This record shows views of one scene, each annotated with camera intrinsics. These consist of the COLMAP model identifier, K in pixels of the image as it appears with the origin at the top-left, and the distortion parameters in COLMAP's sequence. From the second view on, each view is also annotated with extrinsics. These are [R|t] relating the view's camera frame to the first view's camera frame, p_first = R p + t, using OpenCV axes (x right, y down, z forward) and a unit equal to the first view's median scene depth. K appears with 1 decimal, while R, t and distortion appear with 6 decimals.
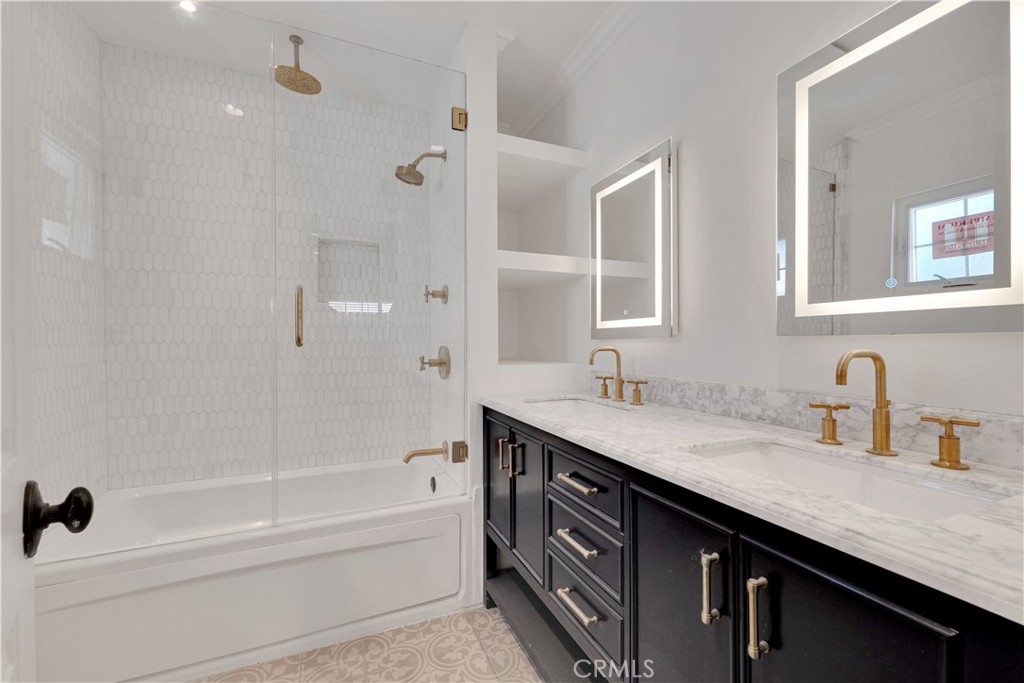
lens RADIAL K [[417.5, 0, 512.0], [0, 417.5, 341.5], [0, 0, 1]] dist [0.000422, 0.000220]
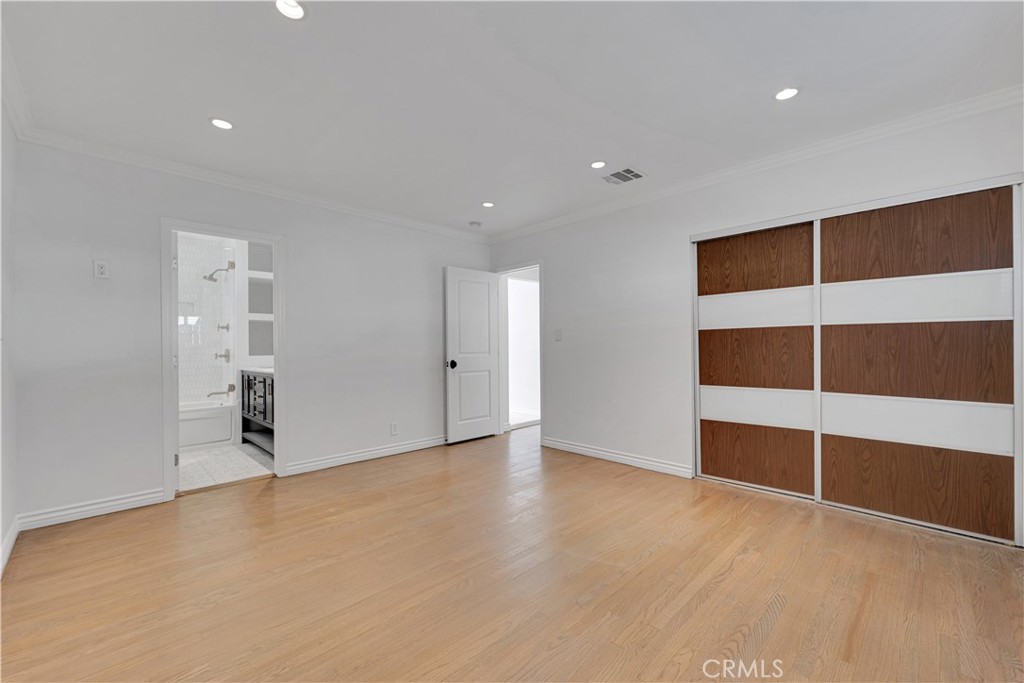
lens RADIAL K [[417.5, 0, 512.0], [0, 417.5, 341.5], [0, 0, 1]] dist [0.000422, 0.000220]
pose [[0.930300, -0.003361, 0.366783, 0.501870], [0.005041, 0.999981, -0.003625, -0.015508], [-0.366764, 0.005221, 0.930299, -1.921413]]
